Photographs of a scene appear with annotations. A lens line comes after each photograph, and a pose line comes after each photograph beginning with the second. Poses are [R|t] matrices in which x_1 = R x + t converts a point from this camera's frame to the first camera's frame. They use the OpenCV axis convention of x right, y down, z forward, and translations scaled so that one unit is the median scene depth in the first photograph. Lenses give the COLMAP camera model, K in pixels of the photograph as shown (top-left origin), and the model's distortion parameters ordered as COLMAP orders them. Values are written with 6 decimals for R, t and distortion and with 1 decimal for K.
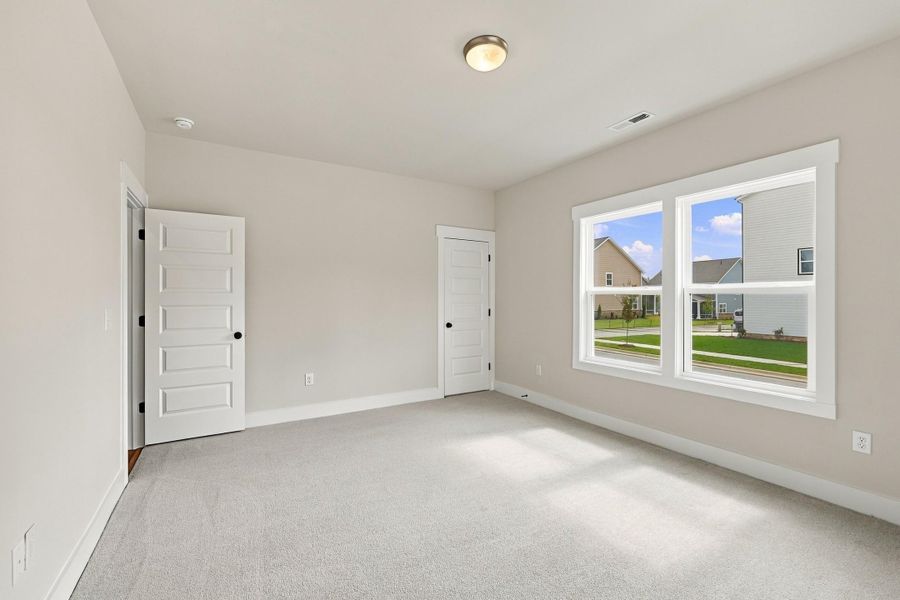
lens RADIAL K [[388.9, 0, 450.0], [0, 388.9, 297.8], [0, 0, 1]] dist [-0.002655, -0.000325]
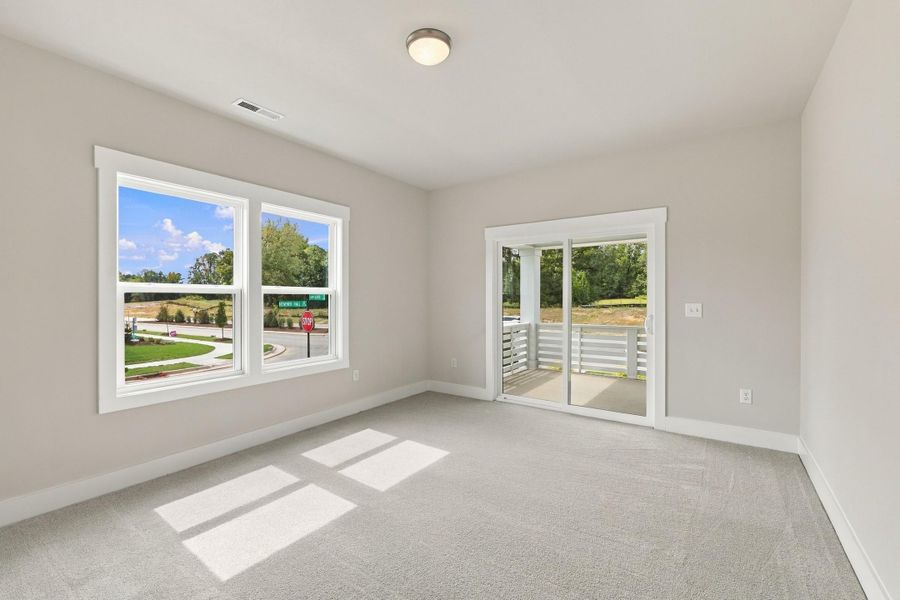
lens RADIAL K [[366.7, 0, 450.1], [0, 366.7, 297.8], [0, 0, 1]] dist [-0.000985, -0.000152]
pose [[-0.390548, -0.000014, 0.920583, -0.610517], [-0.000209, 1.000000, -0.000073, 0.001045], [-0.920583, -0.000221, -0.390548, 1.056150]]
